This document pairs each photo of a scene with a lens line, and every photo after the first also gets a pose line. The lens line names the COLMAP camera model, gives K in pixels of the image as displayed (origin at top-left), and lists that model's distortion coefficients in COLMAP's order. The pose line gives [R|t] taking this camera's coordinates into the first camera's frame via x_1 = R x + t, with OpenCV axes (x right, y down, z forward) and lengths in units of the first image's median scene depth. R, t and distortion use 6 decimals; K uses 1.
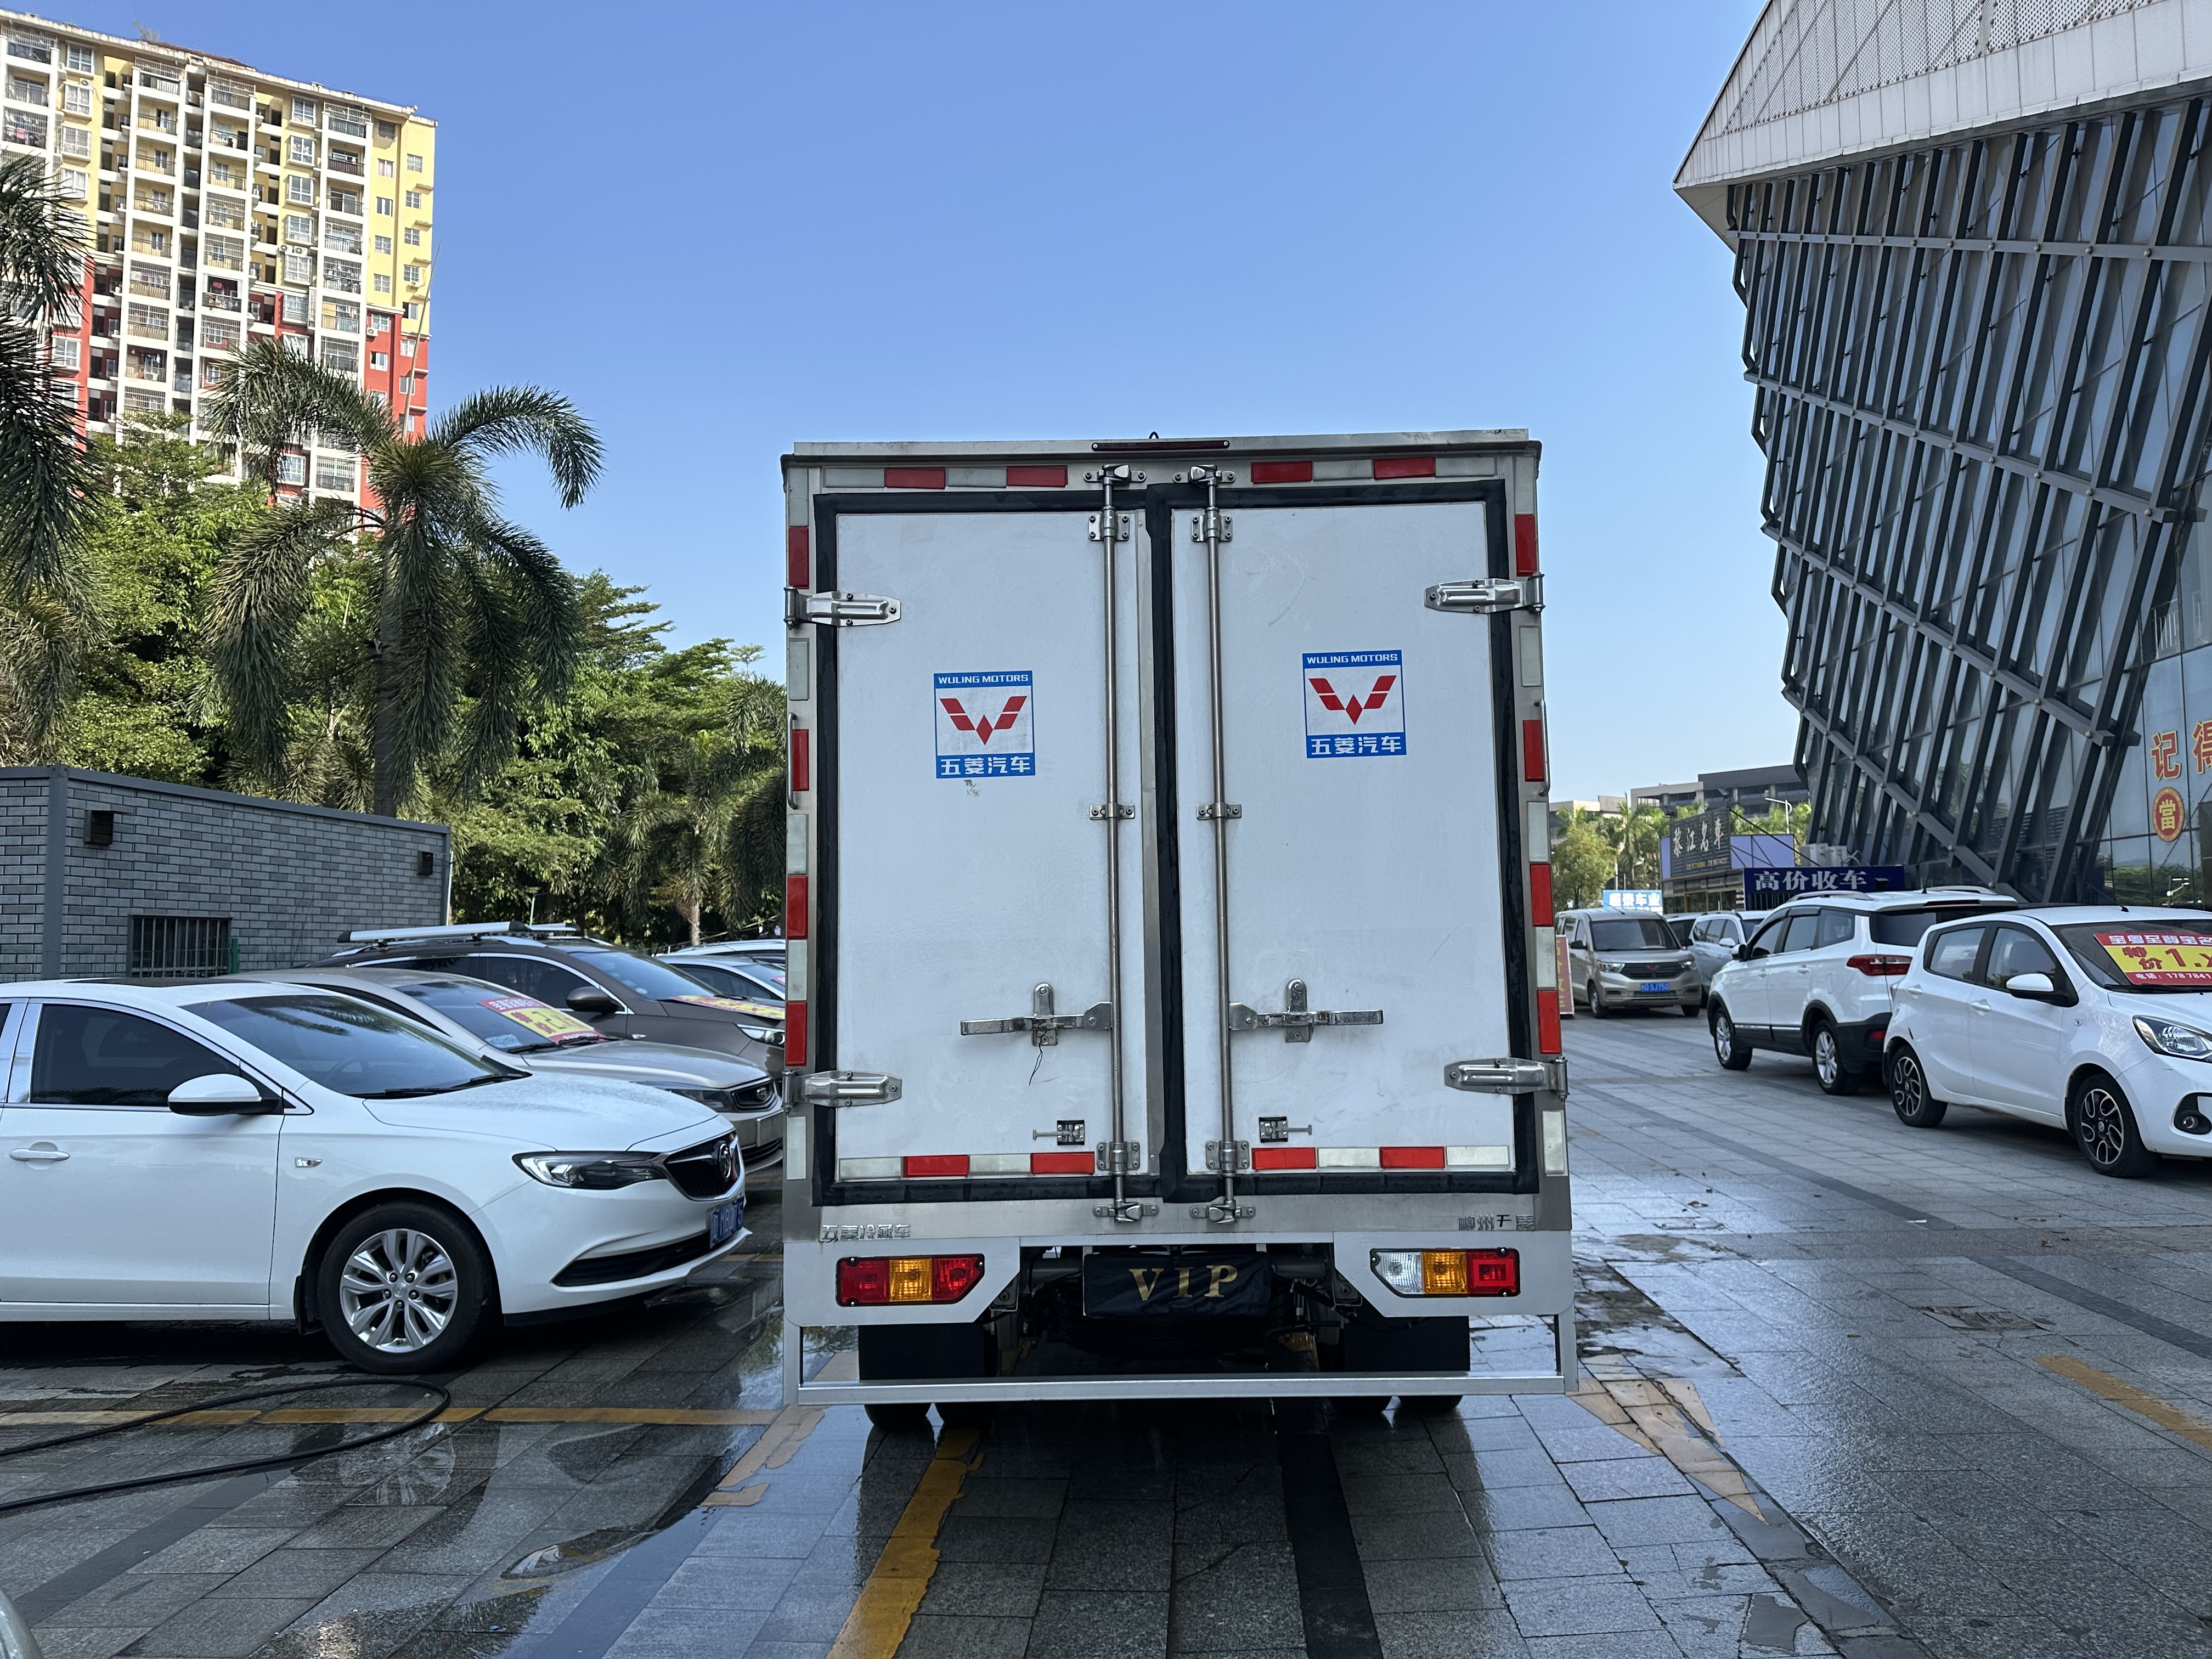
lens RADIAL K [[1572.8, 0, 1105.4], [0, 1572.8, 814.2], [0, 0, 1]] dist [0.025632, -0.025996]
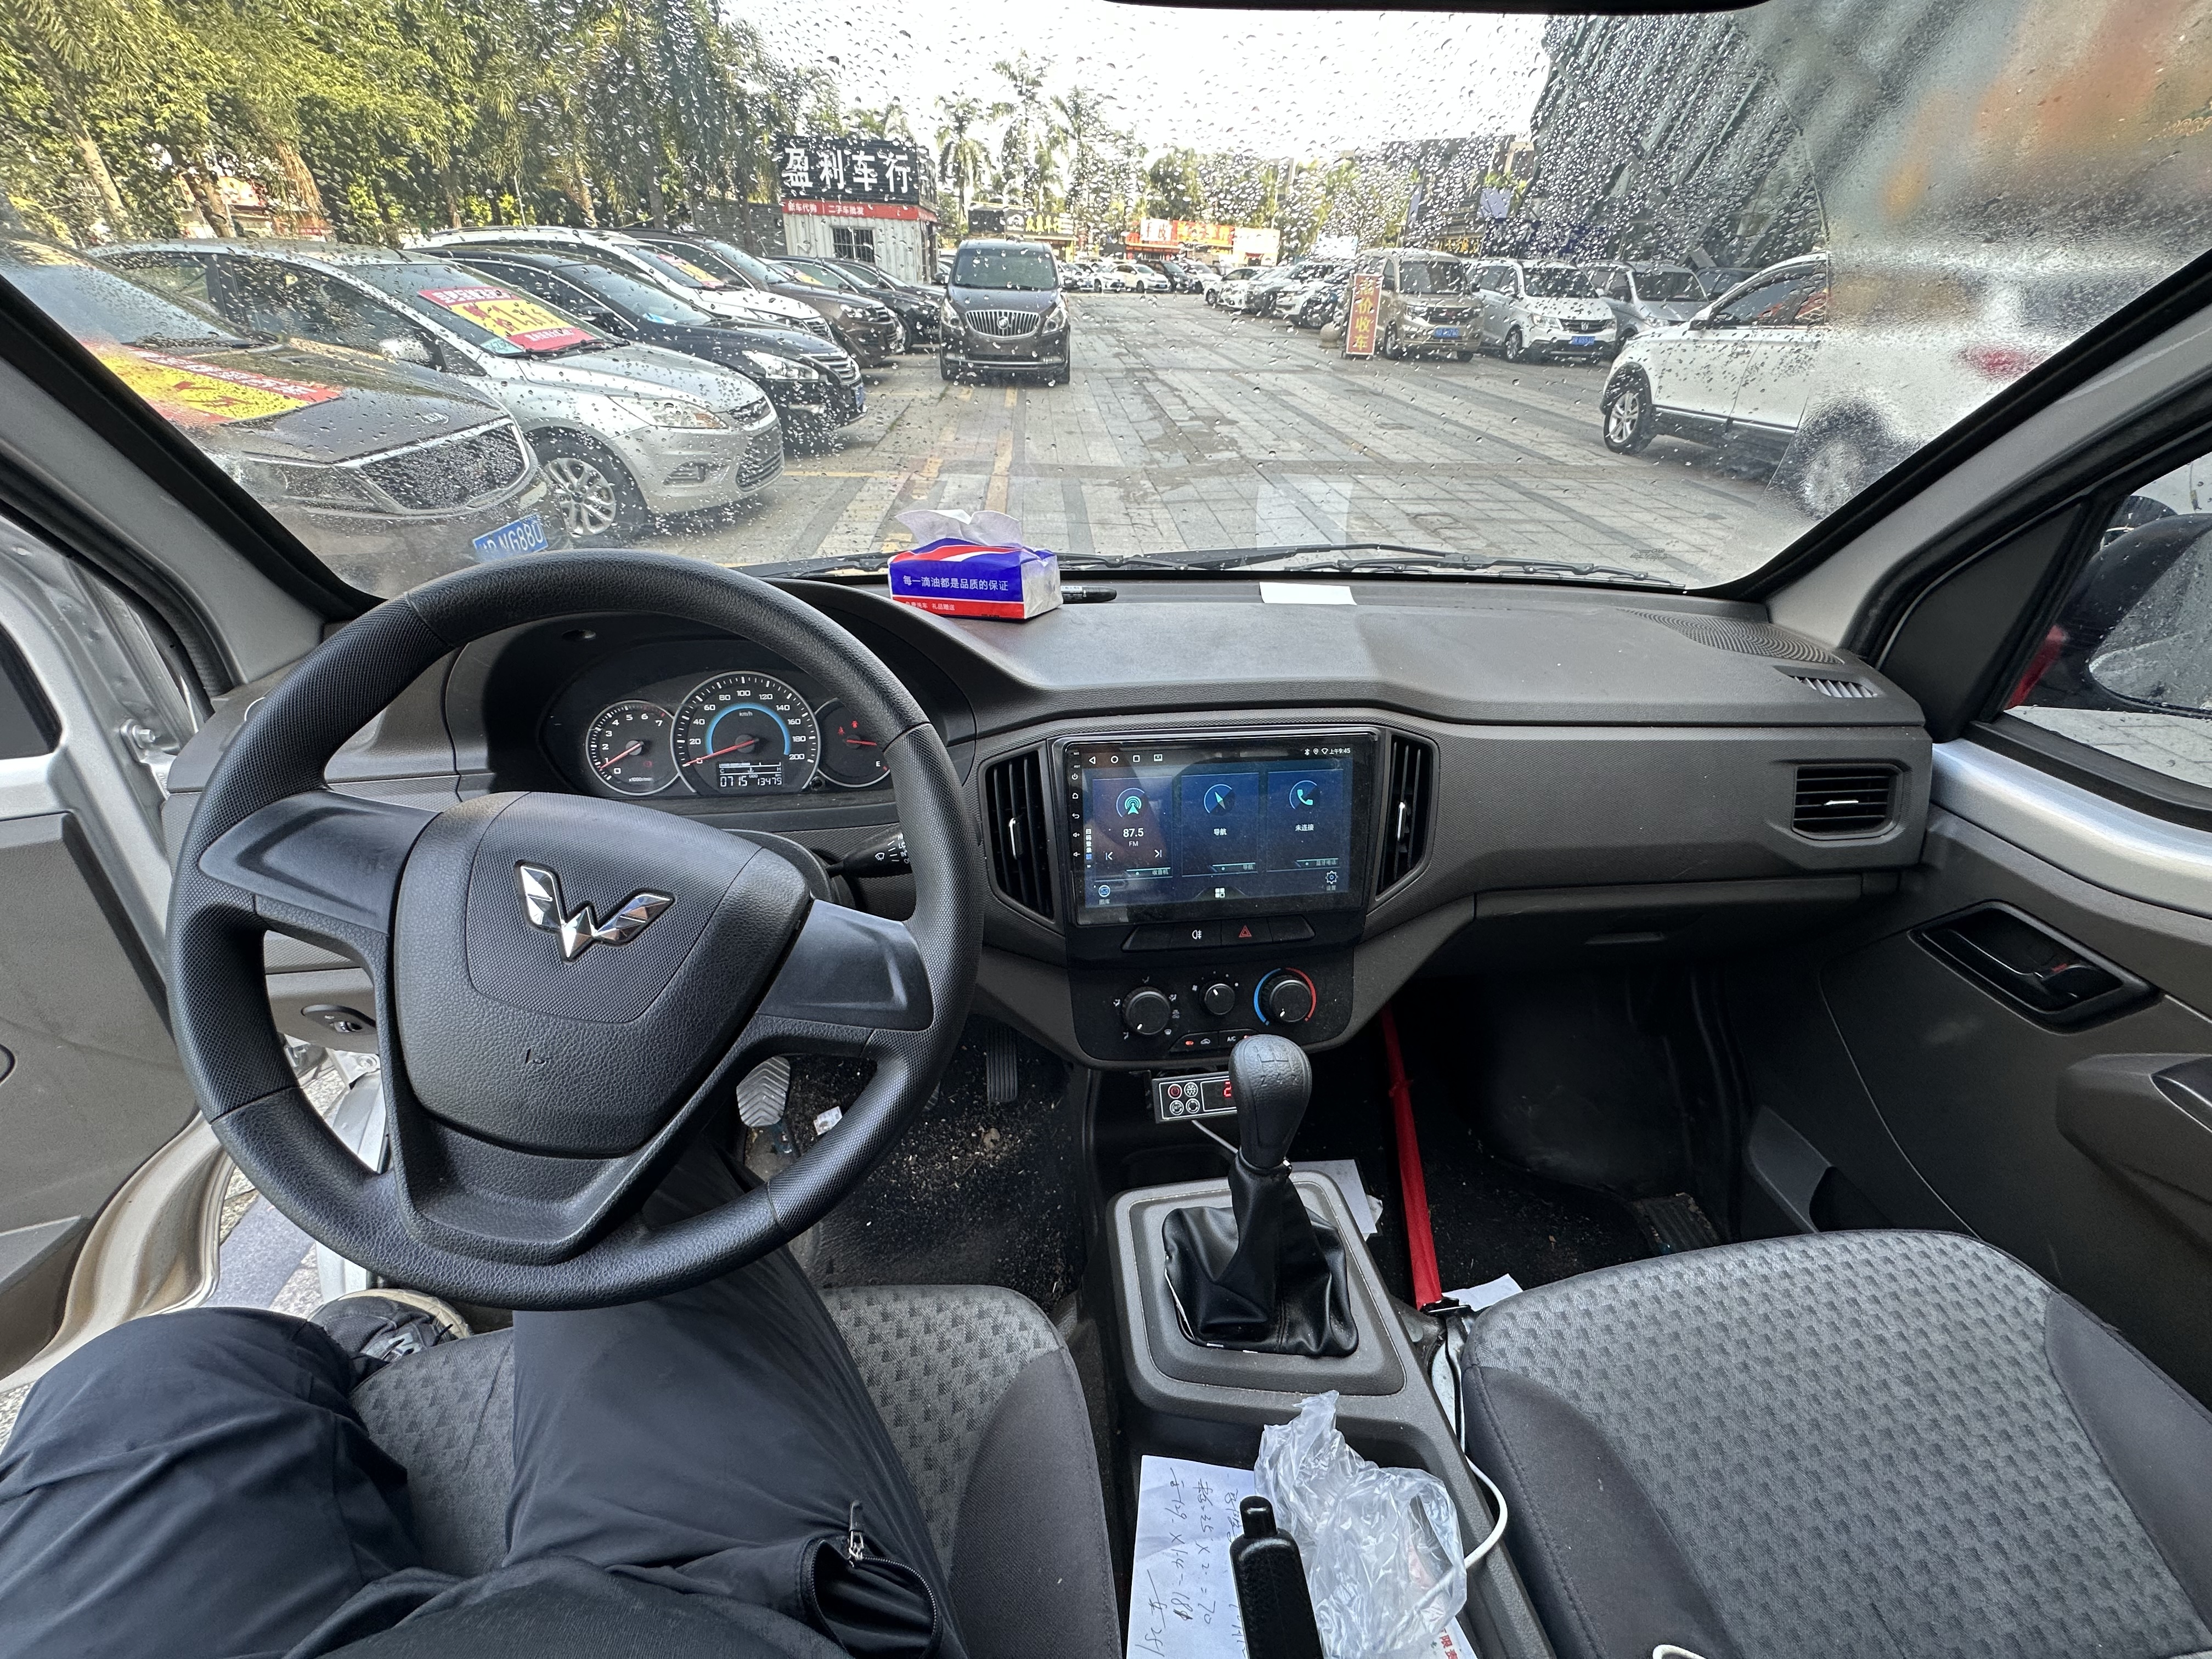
lens RADIAL K [[886.4, 0, 1102.3], [0, 886.4, 832.0], [0, 0, 1]] dist [-0.005088, 0.000644]
pose [[0.988803, -0.028222, 0.146536, -0.001266], [-0.067012, 0.793408, 0.604991, 0.016287], [-0.133337, -0.608036, 0.782632, 0.201553]]
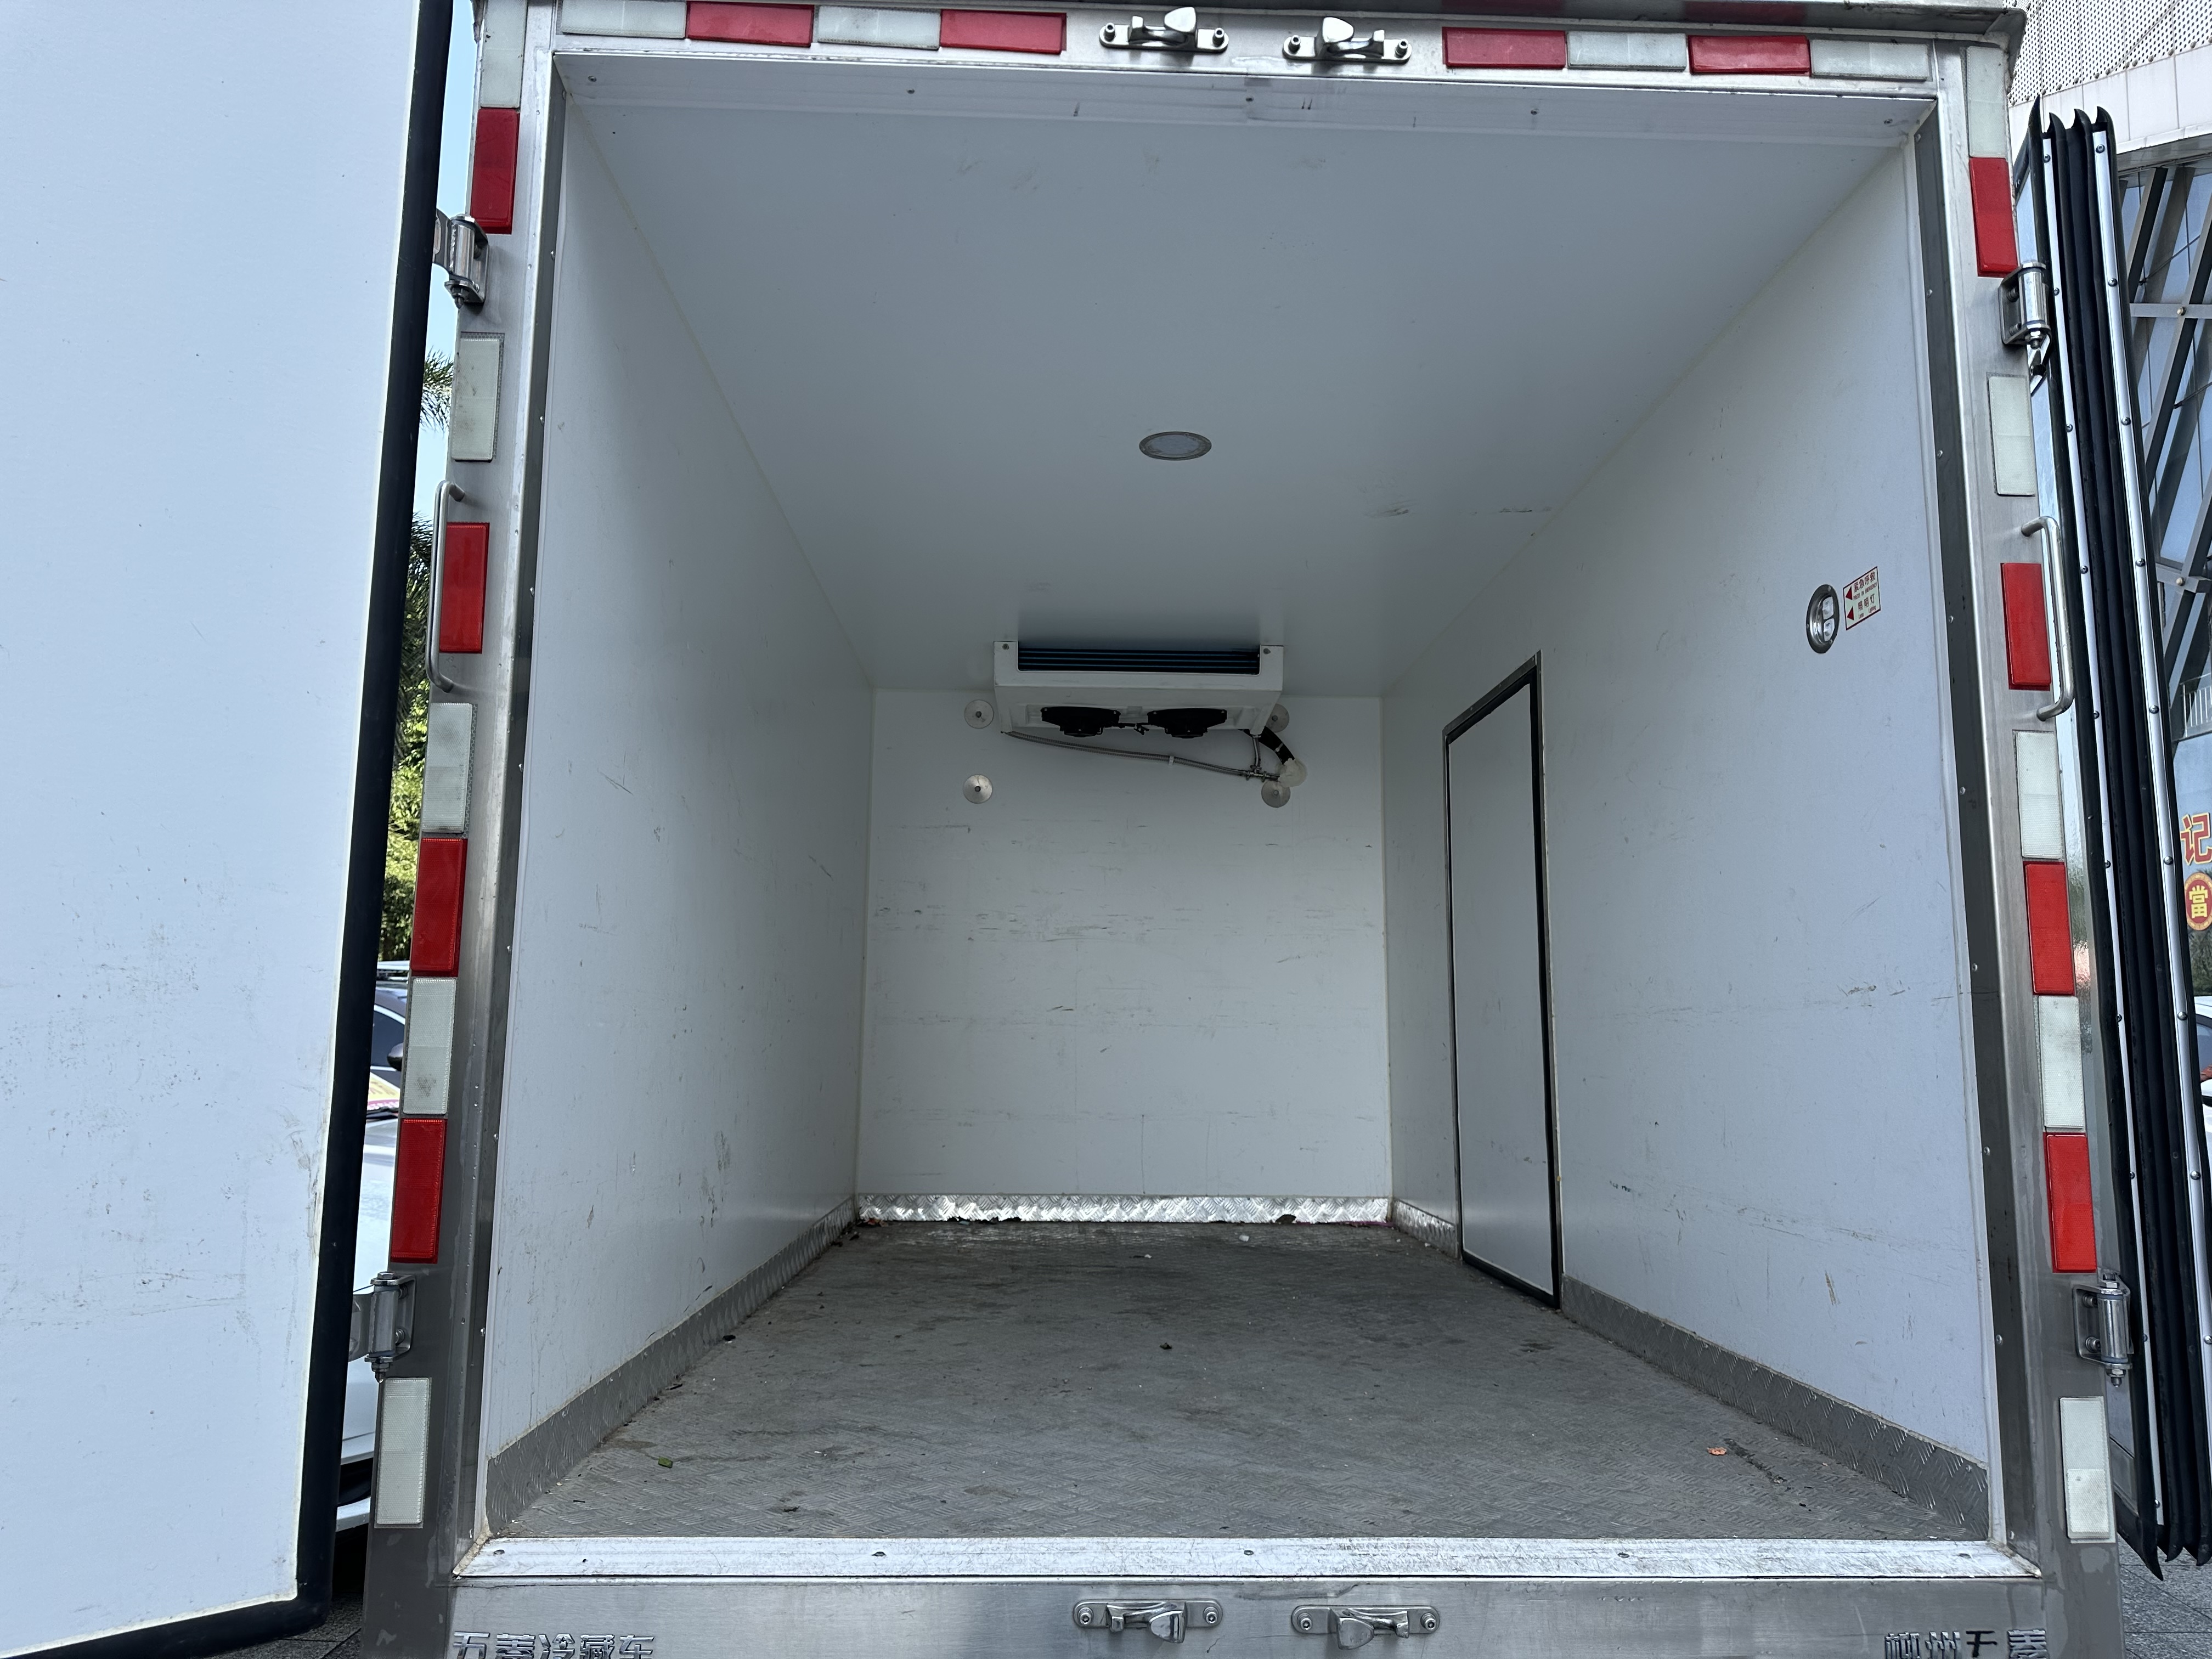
lens RADIAL K [[1548.8, 0, 1114.0], [0, 1548.8, 822.9], [0, 0, 1]] dist [0.092670, -0.117245]
pose [[0.999040, 0.032603, 0.029270, -0.001661], [-0.031589, 0.998907, -0.034459, 0.004602], [-0.030362, 0.033501, 0.998977, 0.055471]]
